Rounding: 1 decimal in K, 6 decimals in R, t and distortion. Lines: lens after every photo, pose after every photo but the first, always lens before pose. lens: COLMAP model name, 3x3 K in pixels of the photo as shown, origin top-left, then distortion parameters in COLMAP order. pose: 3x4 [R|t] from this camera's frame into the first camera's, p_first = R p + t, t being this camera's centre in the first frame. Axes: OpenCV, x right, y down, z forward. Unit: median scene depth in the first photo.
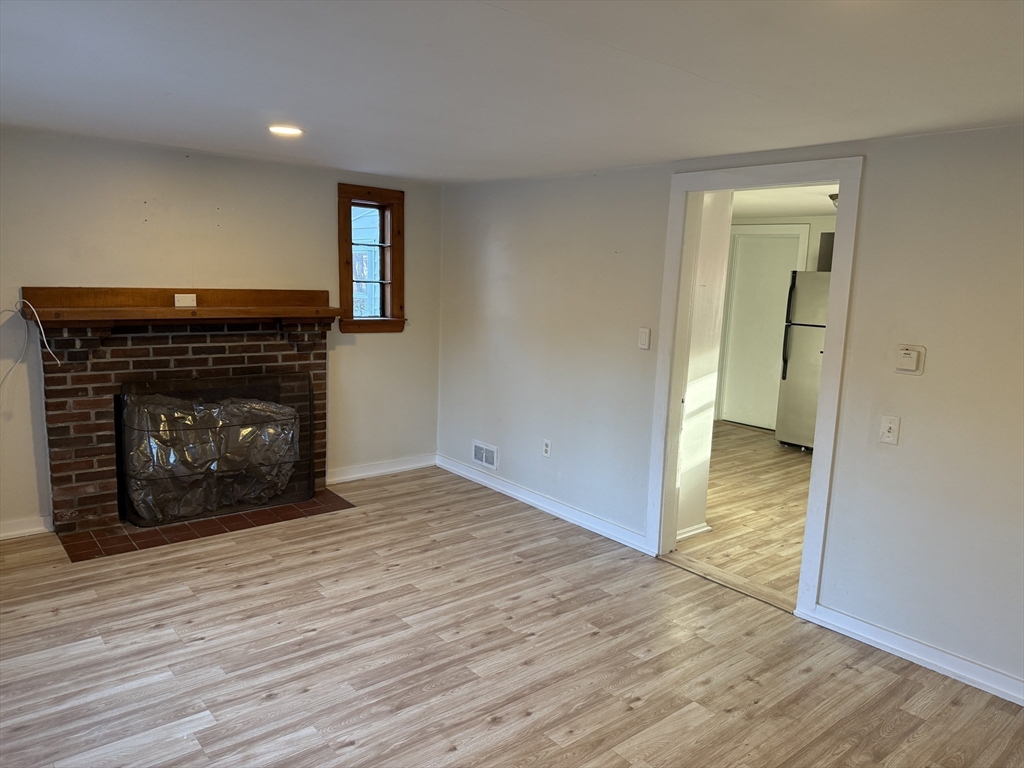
lens RADIAL K [[713.1, 0, 513.4], [0, 713.1, 386.2], [0, 0, 1]] dist [0.051696, -0.064589]
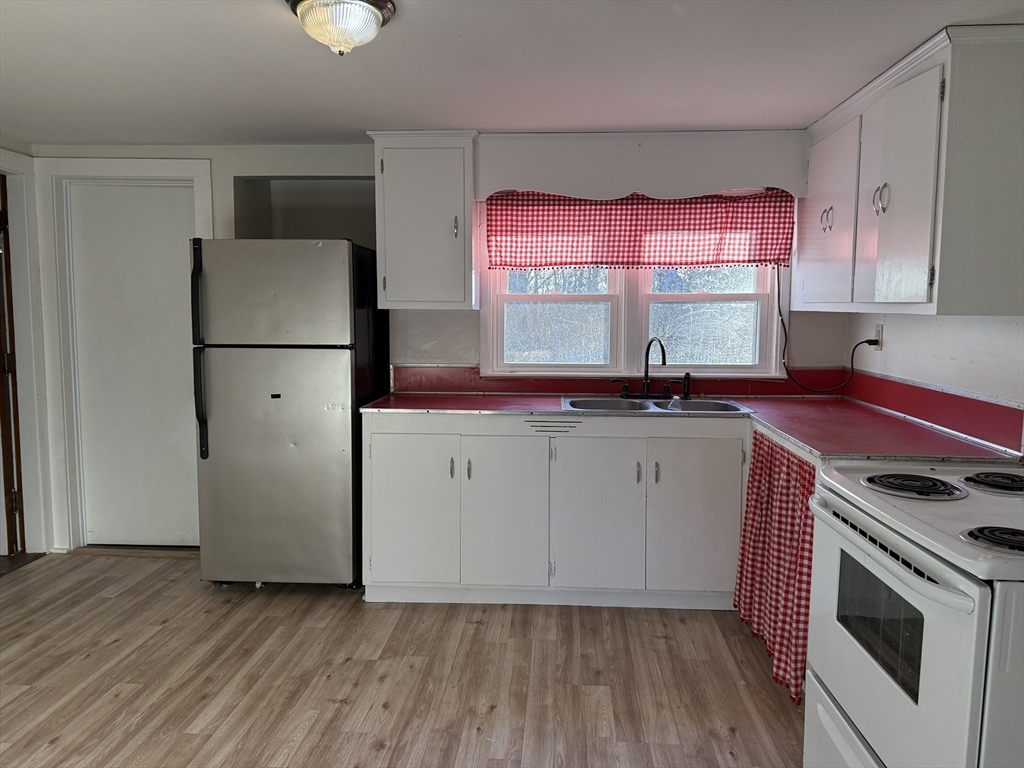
lens RADIAL K [[713.1, 0, 508.1], [0, 713.1, 384.3], [0, 0, 1]] dist [0.051696, -0.064589]
pose [[0.694135, -0.103116, 0.712421, 0.215698], [0.138006, 0.990392, 0.008886, -0.043872], [-0.706493, 0.092150, 0.701696, 0.618551]]
